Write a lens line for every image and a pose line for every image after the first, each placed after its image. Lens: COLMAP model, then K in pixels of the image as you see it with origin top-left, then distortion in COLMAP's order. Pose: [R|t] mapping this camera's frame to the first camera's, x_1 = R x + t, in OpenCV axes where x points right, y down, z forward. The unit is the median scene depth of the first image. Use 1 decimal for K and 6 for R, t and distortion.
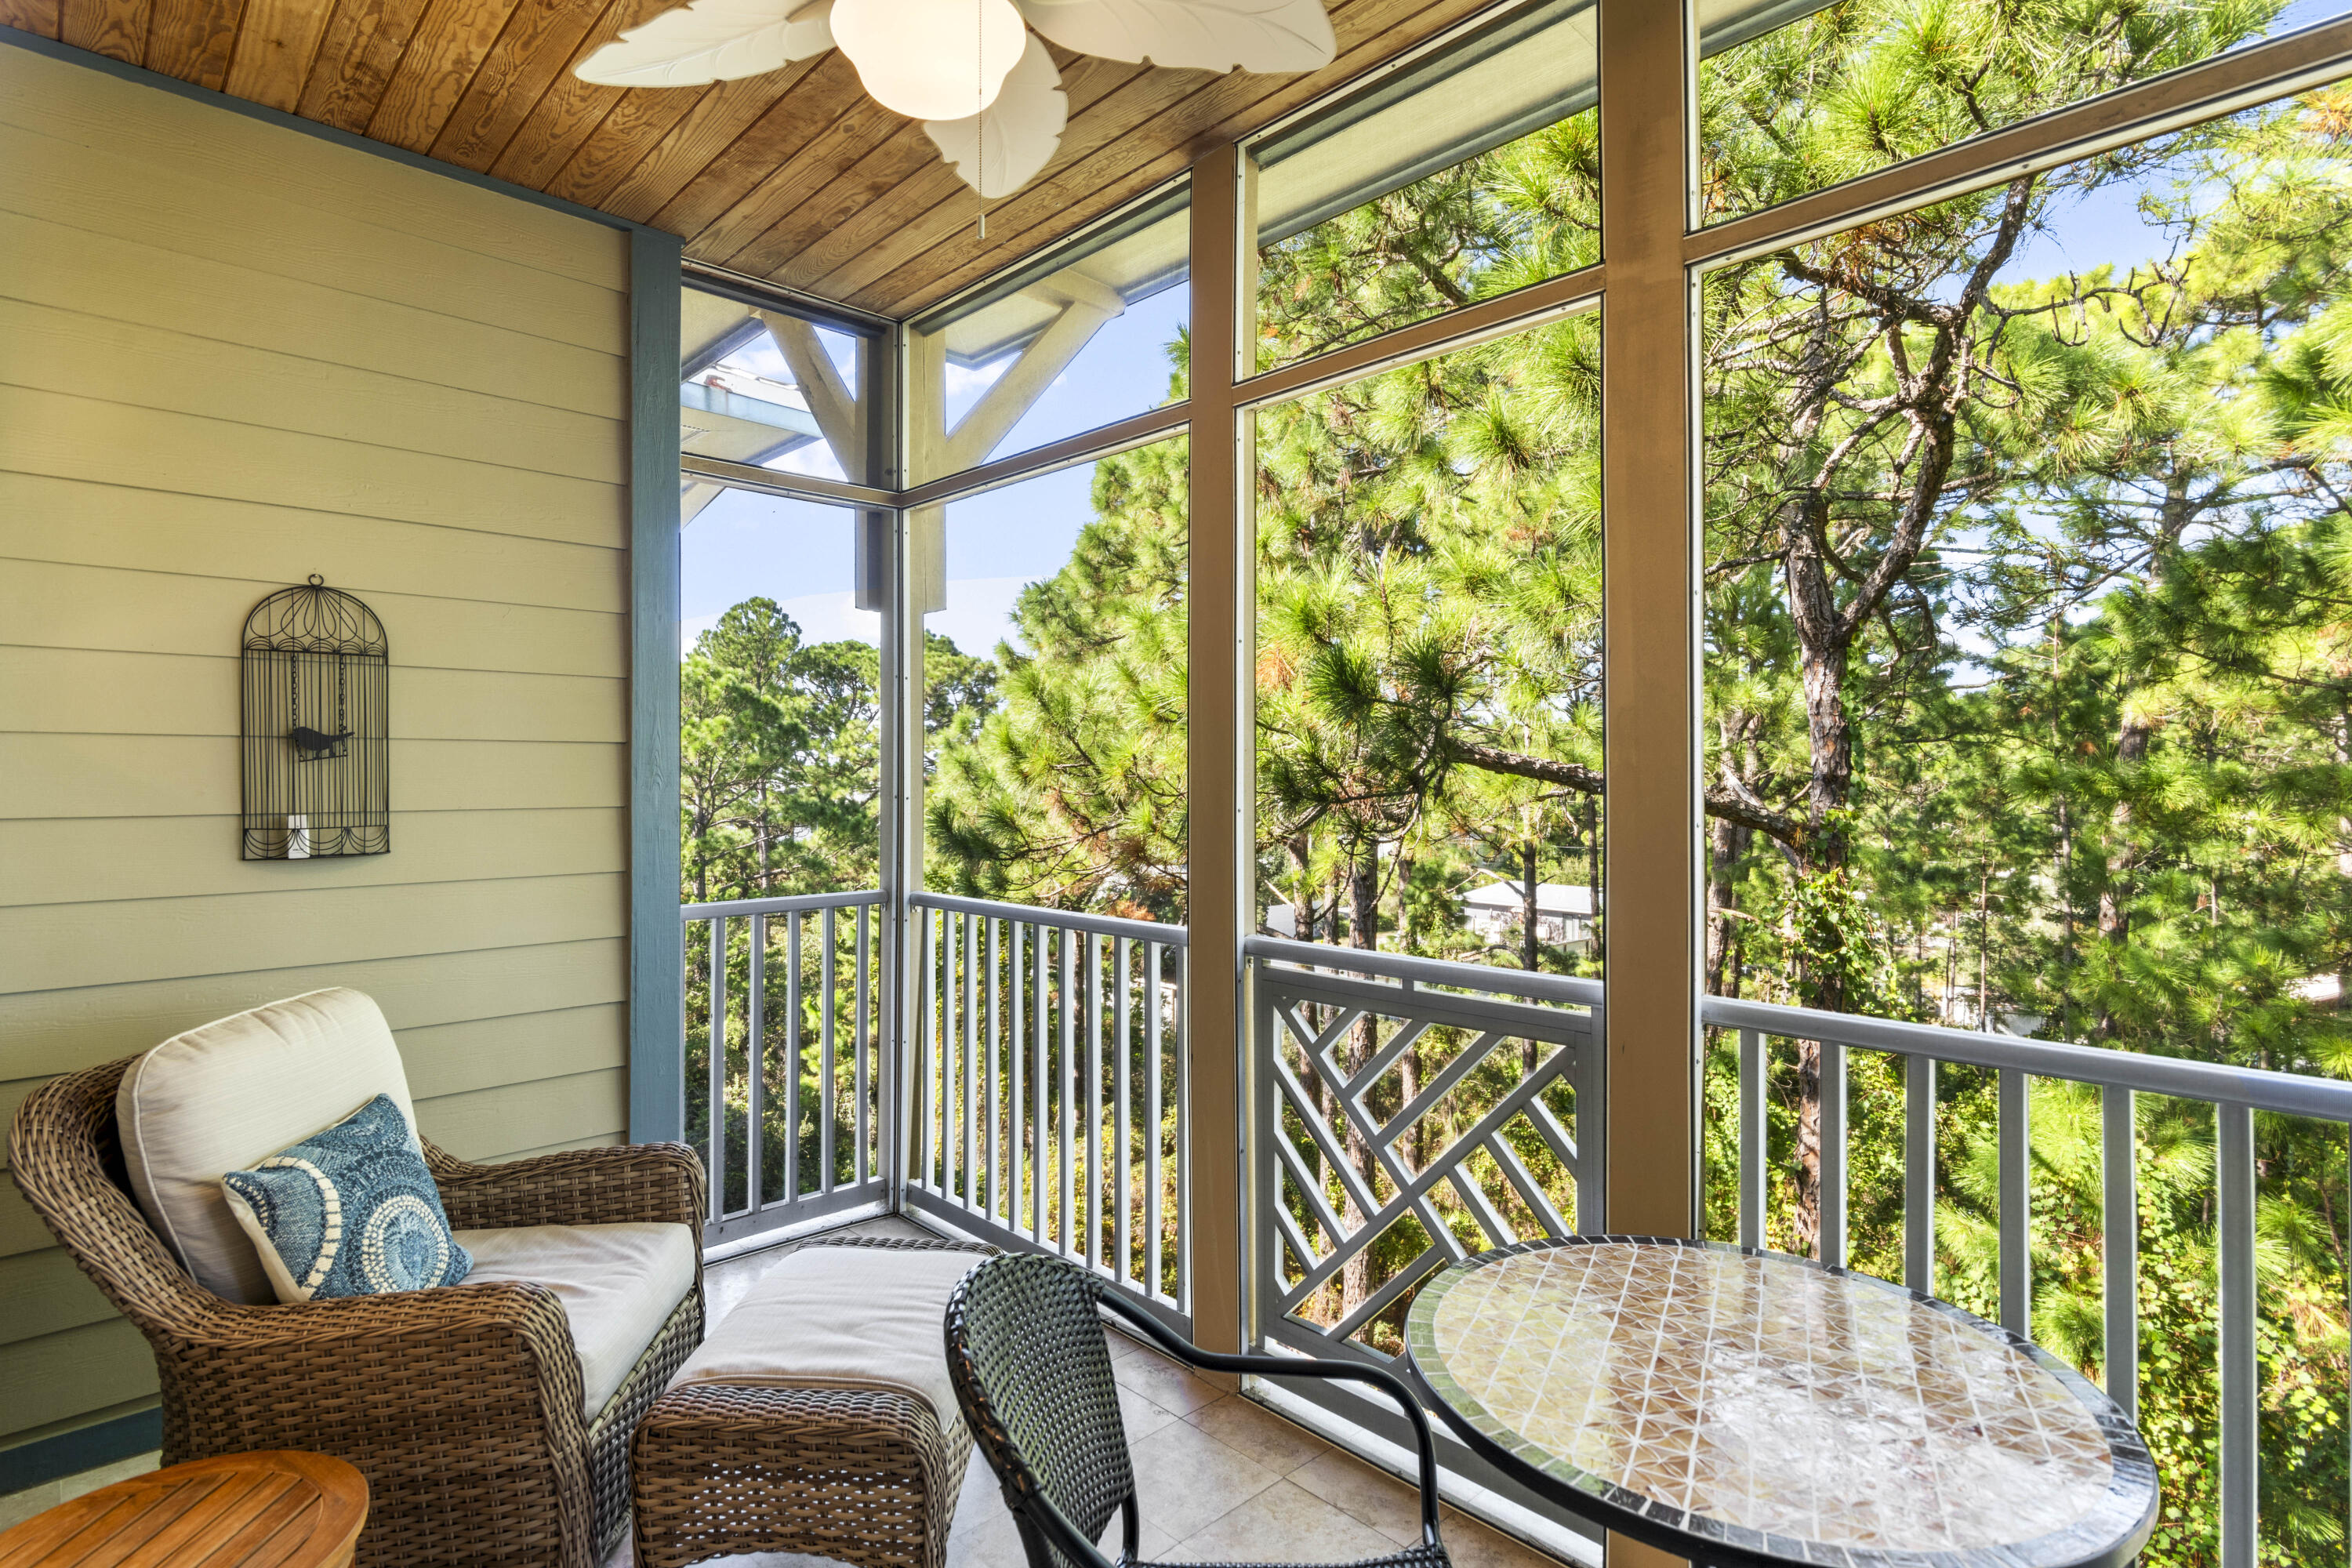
lens RADIAL K [[1146.8, 0, 1177.2], [0, 1146.8, 751.9], [0, 0, 1]] dist [0.002056, 0.000175]
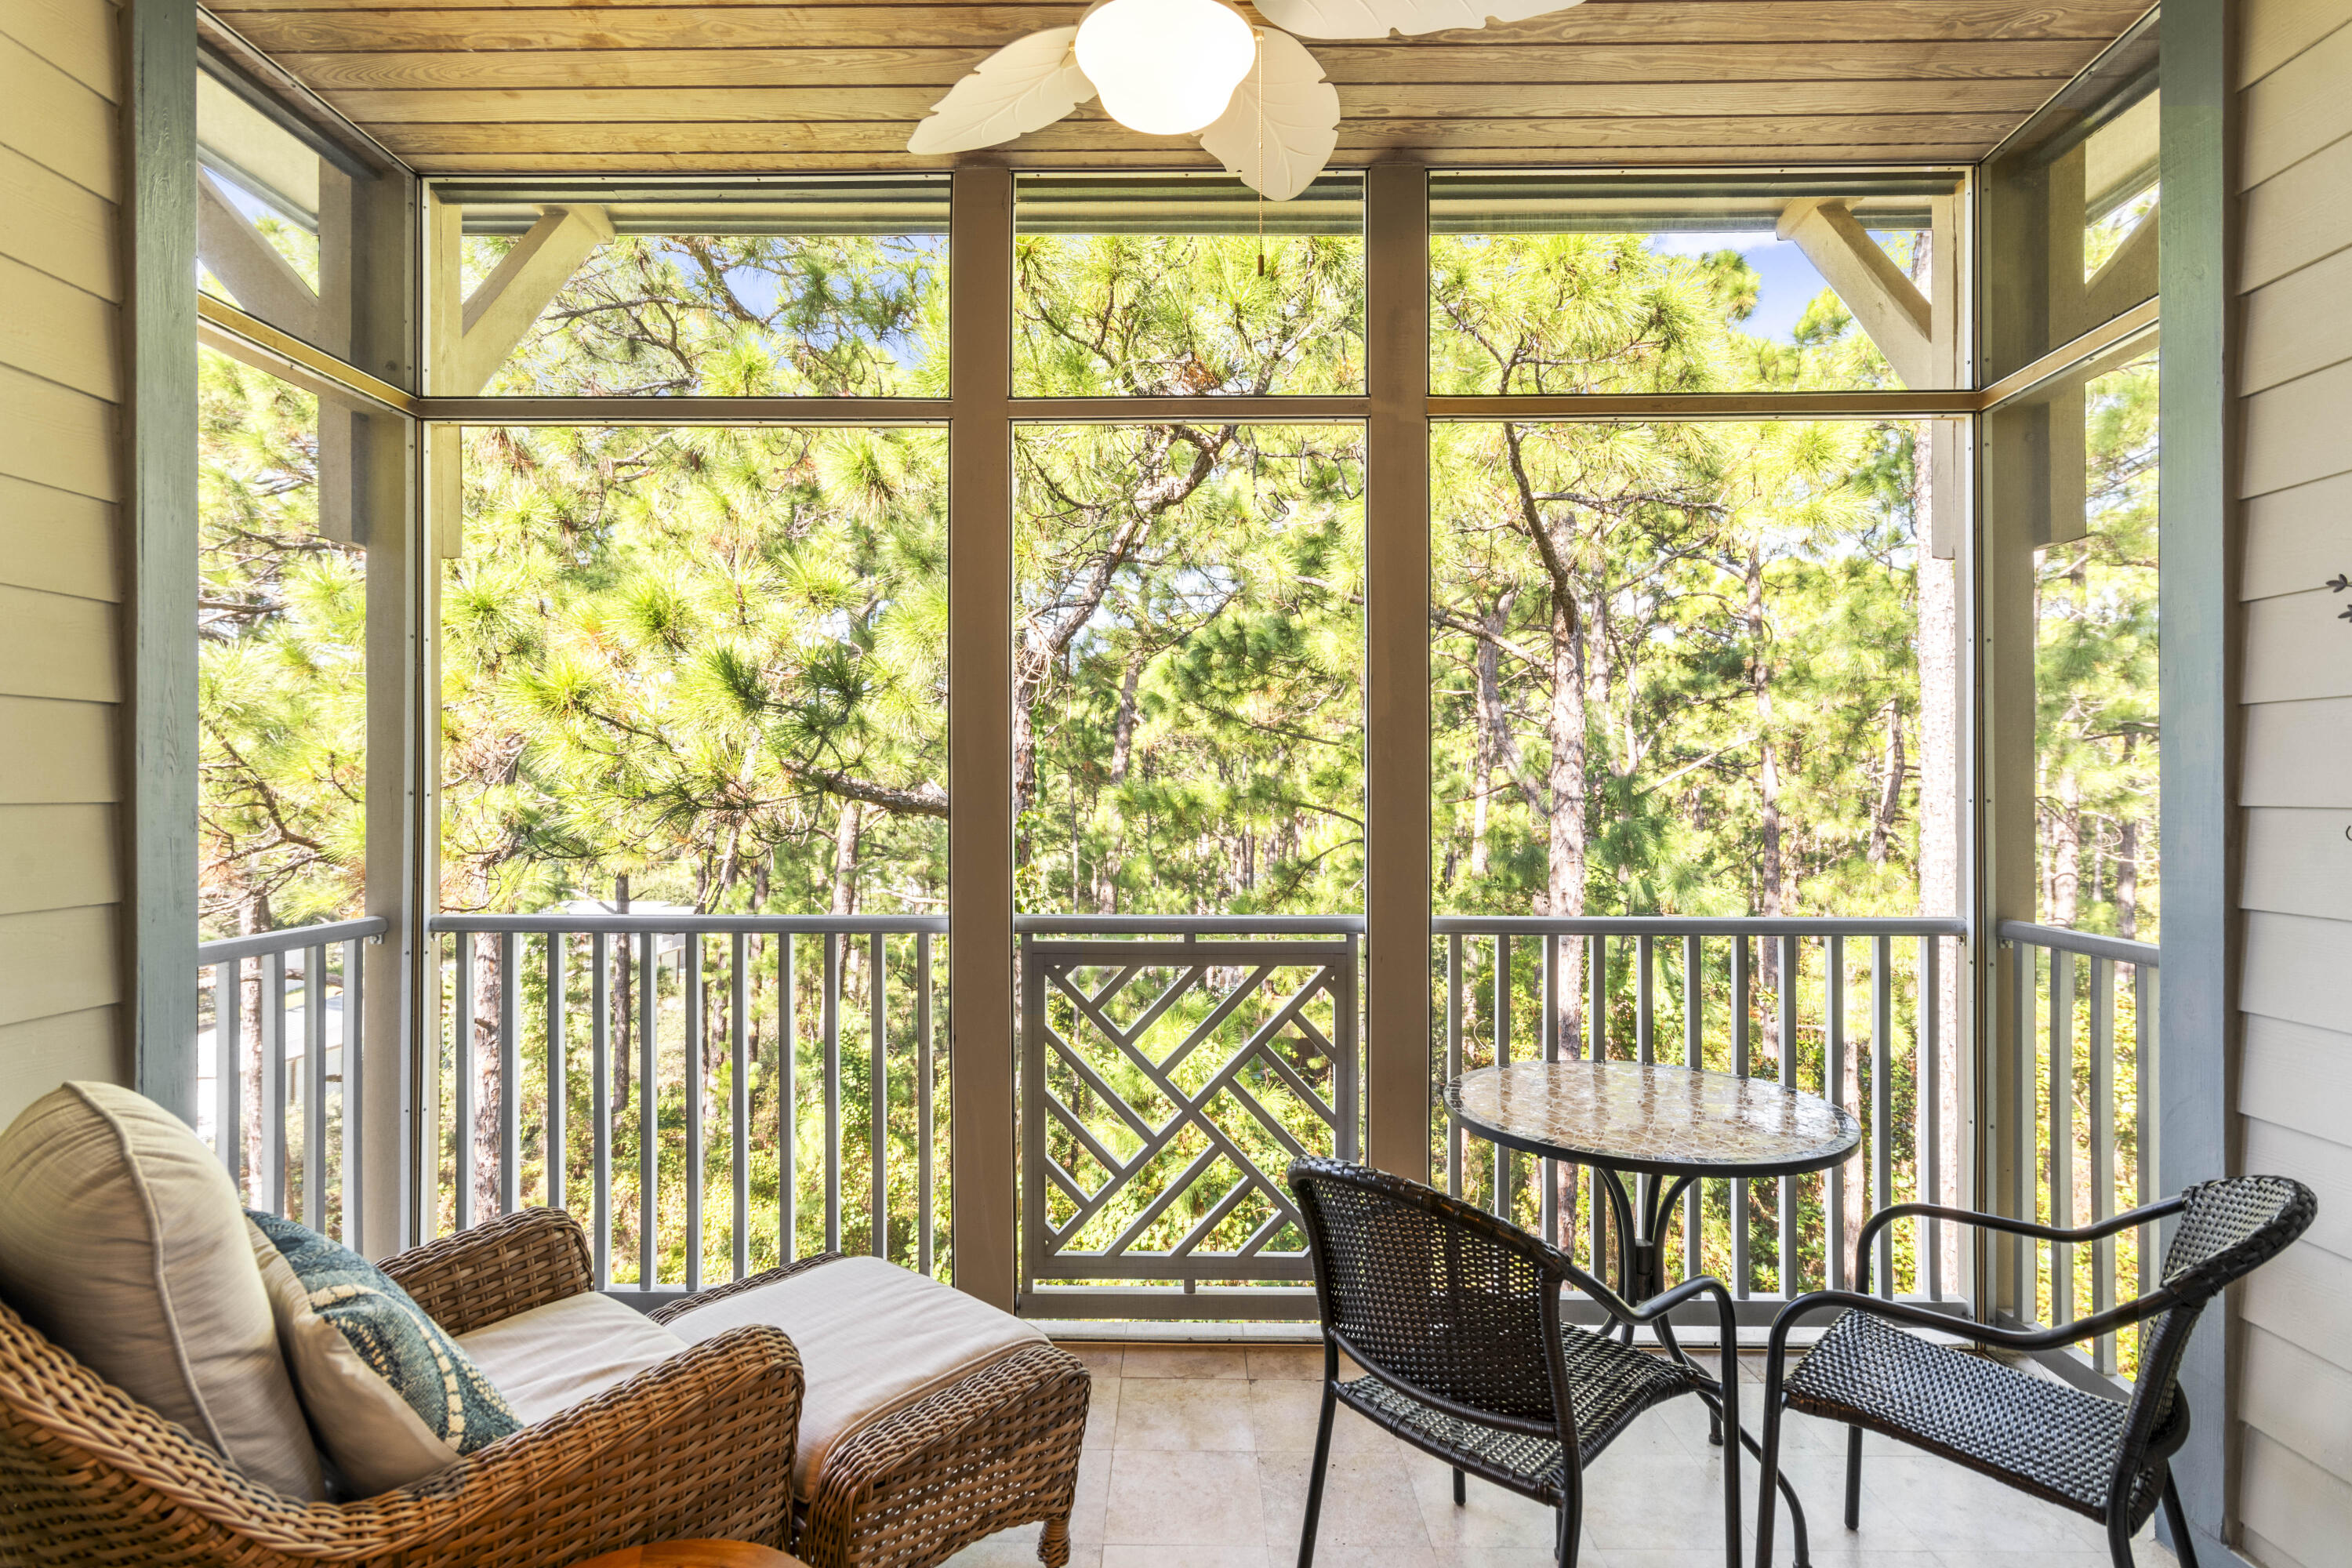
lens RADIAL K [[1162.9, 0, 1176.0], [0, 1162.9, 784.0], [0, 0, 1]] dist [-0.001266, -0.000017]
pose [[0.714040, 0.011993, 0.700003, -0.568154], [-0.016406, 0.999865, -0.000396, 0.034298], [-0.699913, -0.011201, 0.714140, 0.112863]]
